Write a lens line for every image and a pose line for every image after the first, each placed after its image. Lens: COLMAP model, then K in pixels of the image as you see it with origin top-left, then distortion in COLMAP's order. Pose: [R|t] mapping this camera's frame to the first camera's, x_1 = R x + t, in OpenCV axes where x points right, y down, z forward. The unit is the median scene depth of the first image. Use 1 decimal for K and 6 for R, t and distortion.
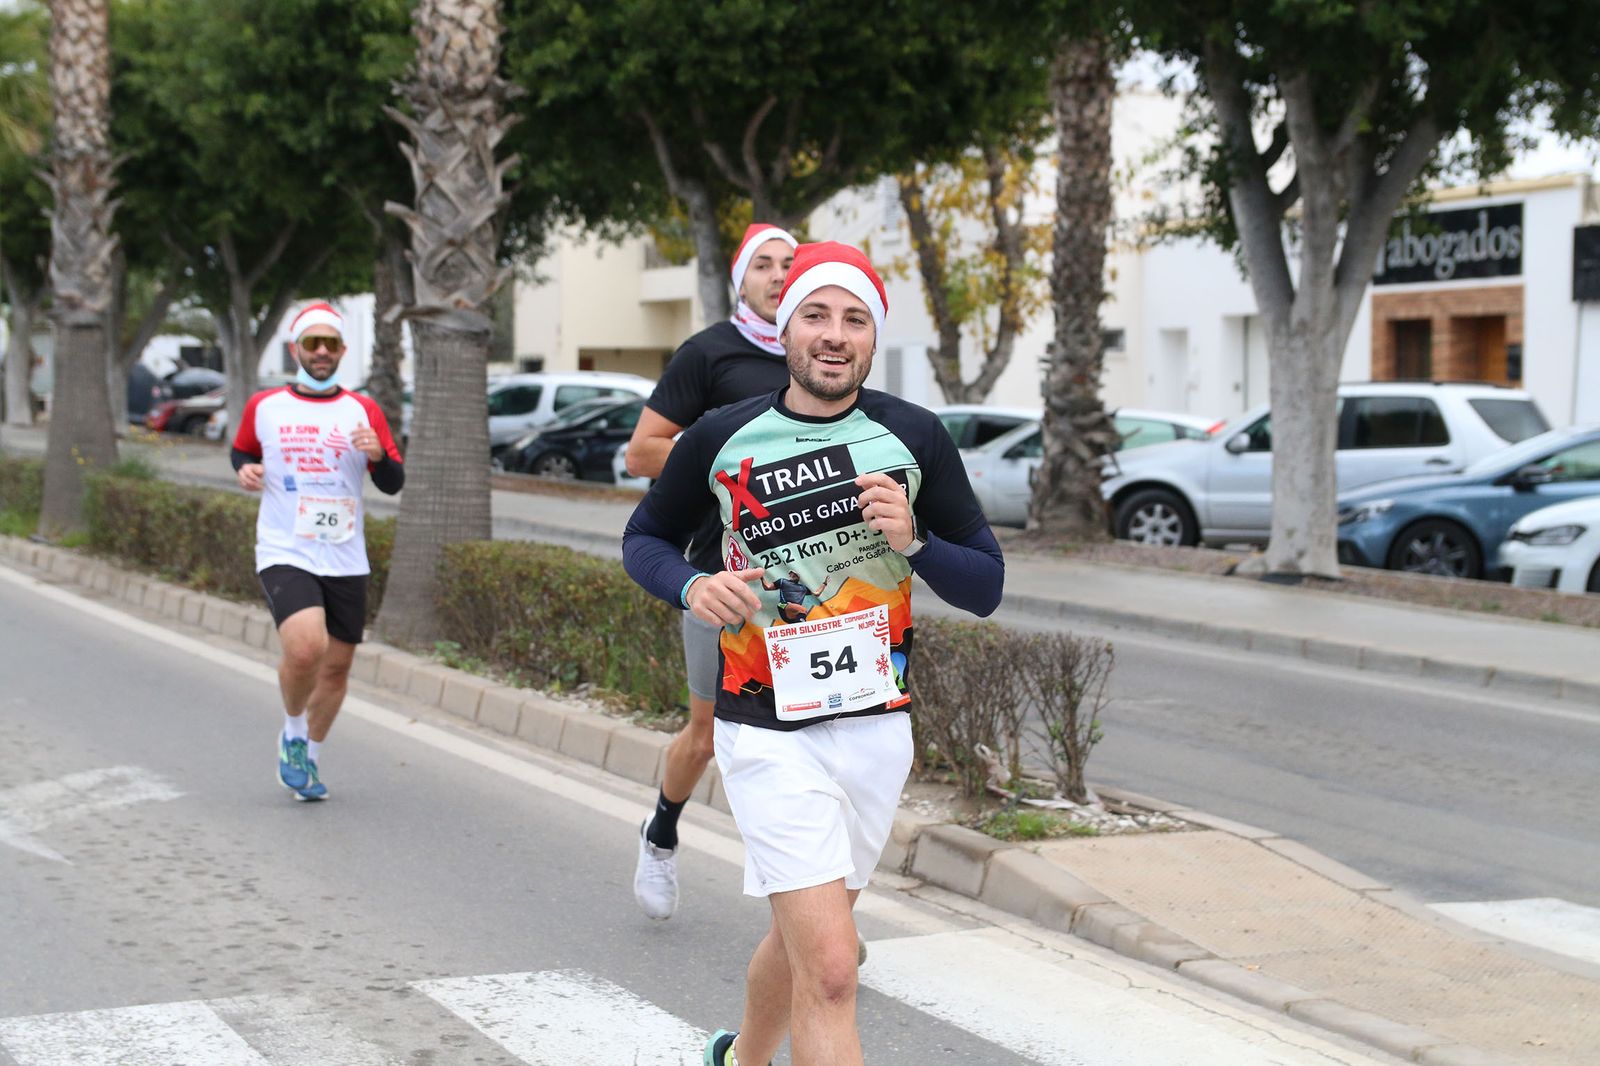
lens RADIAL K [[2420.8, 0, 799.0], [0, 2420.8, 537.2], [0, 0, 1]] dist [0.138971, 0.003128]
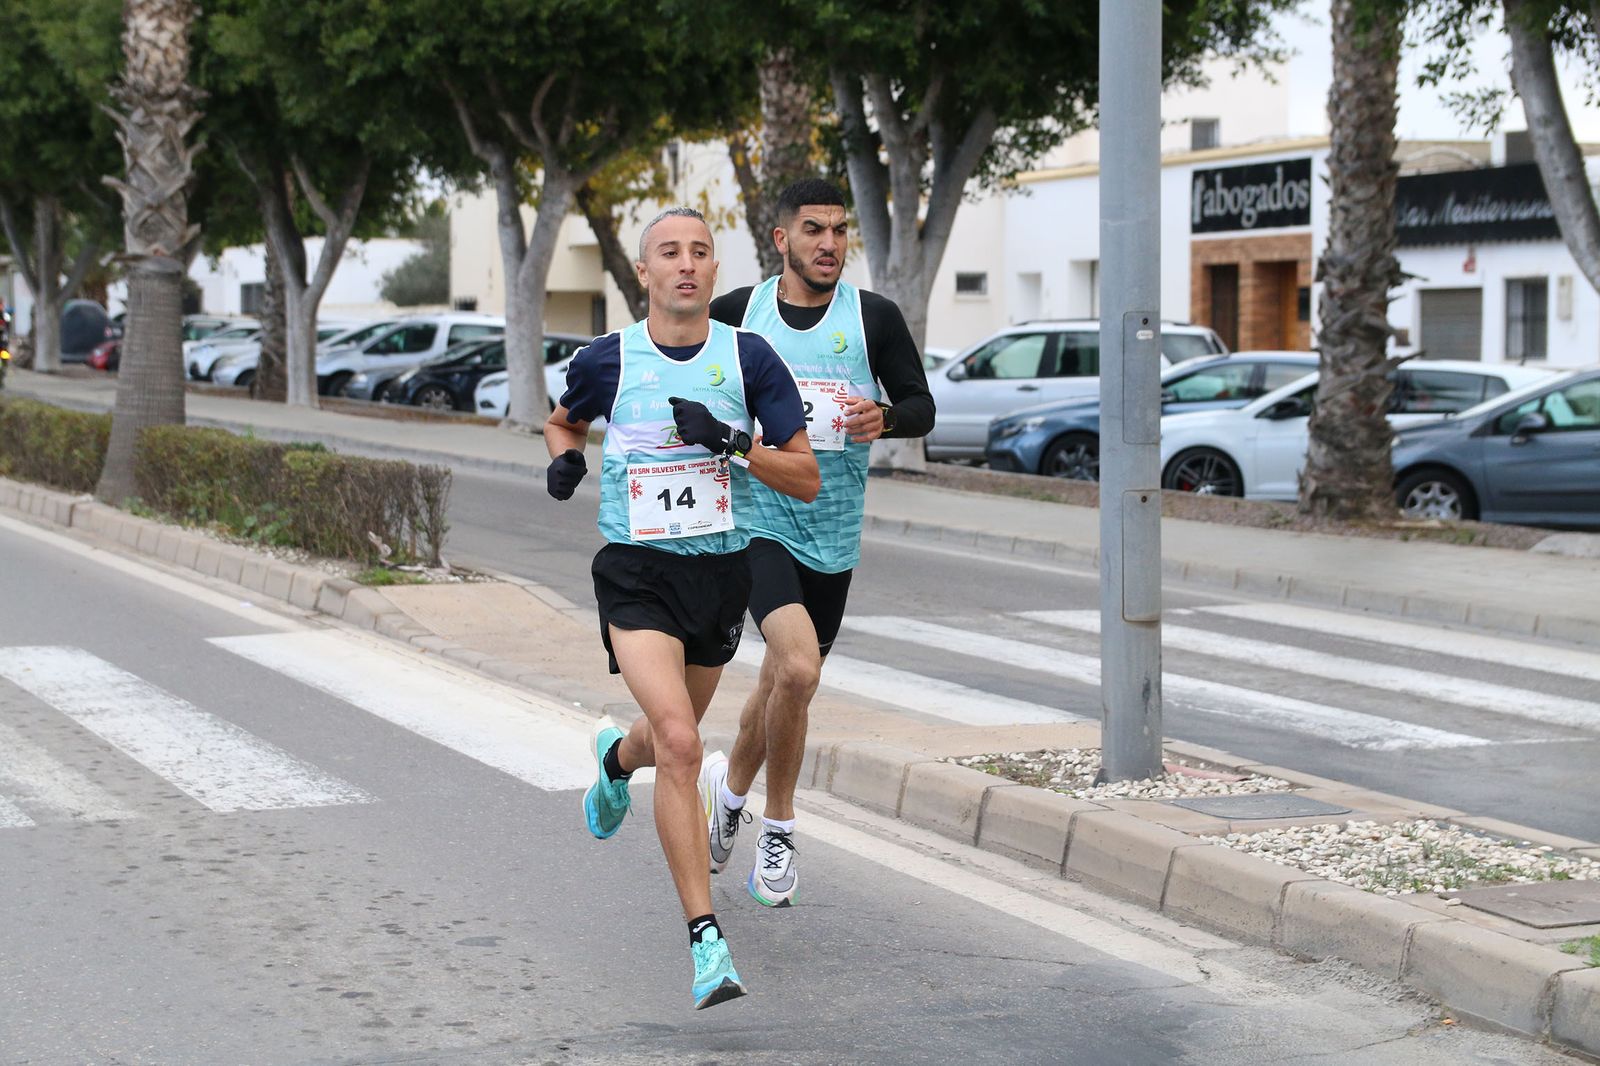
lens RADIAL K [[2545.3, 0, 801.3], [0, 2545.3, 532.8], [0, 0, 1]] dist [0.124854, 0.236224]
pose [[0.999865, 0.002154, -0.016289, 0.181460], [-0.001891, 0.999867, 0.016168, 0.027244], [0.016322, -0.016135, 0.999737, -0.320544]]
